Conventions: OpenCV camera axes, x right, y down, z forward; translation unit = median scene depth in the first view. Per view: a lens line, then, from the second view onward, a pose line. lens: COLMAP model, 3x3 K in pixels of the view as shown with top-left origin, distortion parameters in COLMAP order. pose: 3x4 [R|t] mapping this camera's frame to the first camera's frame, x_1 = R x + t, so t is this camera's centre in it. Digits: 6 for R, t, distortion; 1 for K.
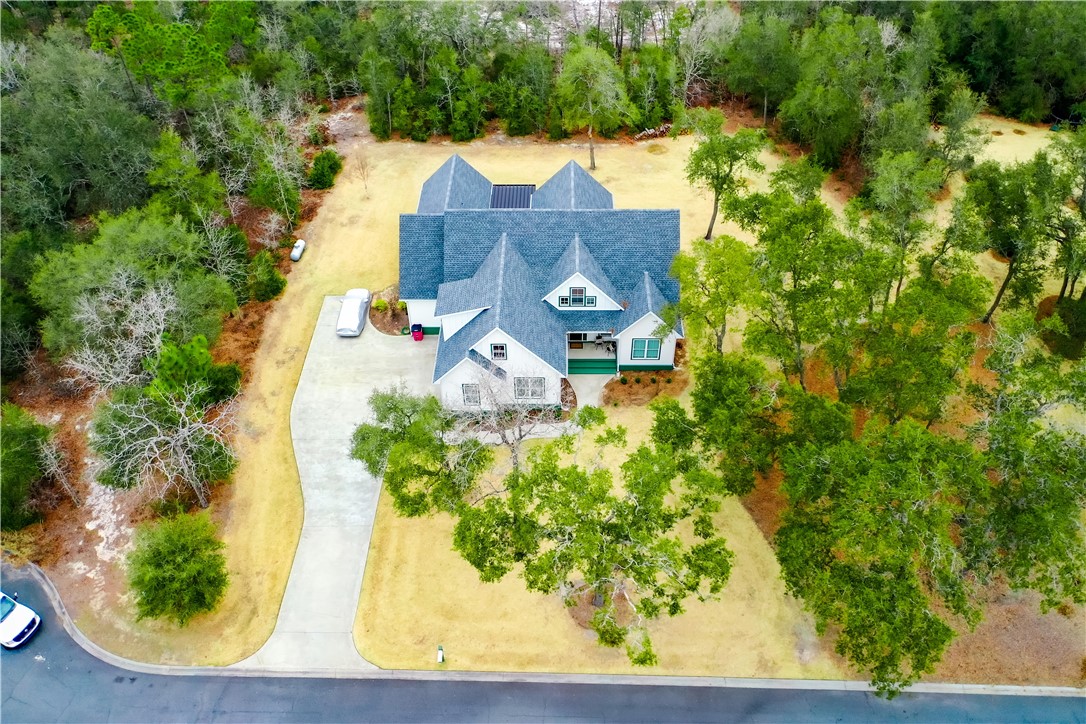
lens RADIAL K [[824.4, 0, 519.0], [0, 824.4, 362.4], [0, 0, 1]] dist [0.002652, -0.002623]
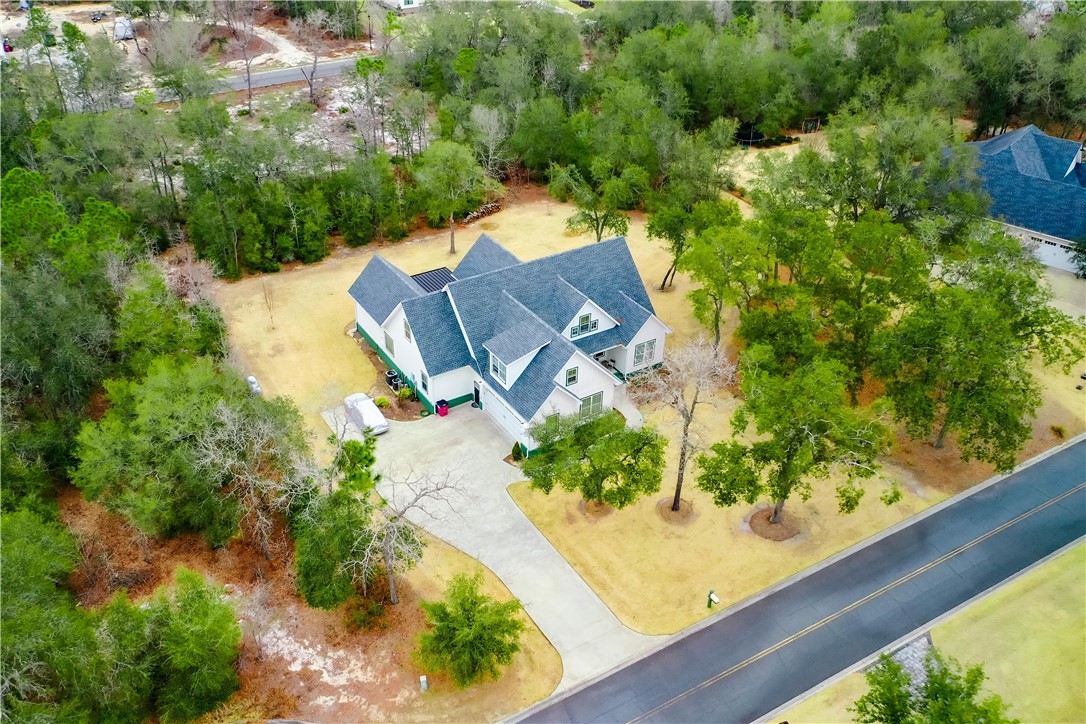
lens RADIAL K [[858.3, 0, 543.0], [0, 858.3, 362.0], [0, 0, 1]] dist [-0.000078, 0.006672]
pose [[0.860974, -0.286440, 0.420329, -0.489386], [0.349197, 0.933715, -0.078978, 0.042509], [-0.369845, 0.214775, 0.903928, -0.039906]]
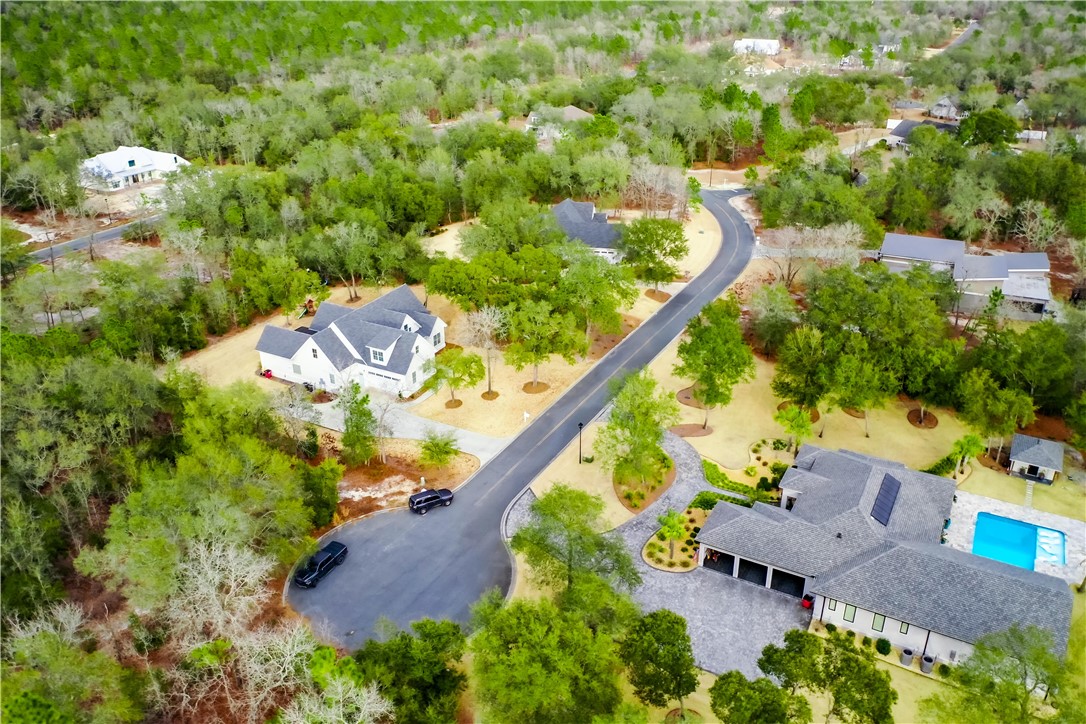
lens RADIAL K [[858.3, 0, 543.0], [0, 858.3, 362.0], [0, 0, 1]] dist [-0.000078, 0.006672]
pose [[0.466191, -0.385421, 0.796314, -1.527052], [0.613817, 0.789125, 0.022591, 0.148872], [-0.637099, 0.478259, 0.604461, -0.496177]]
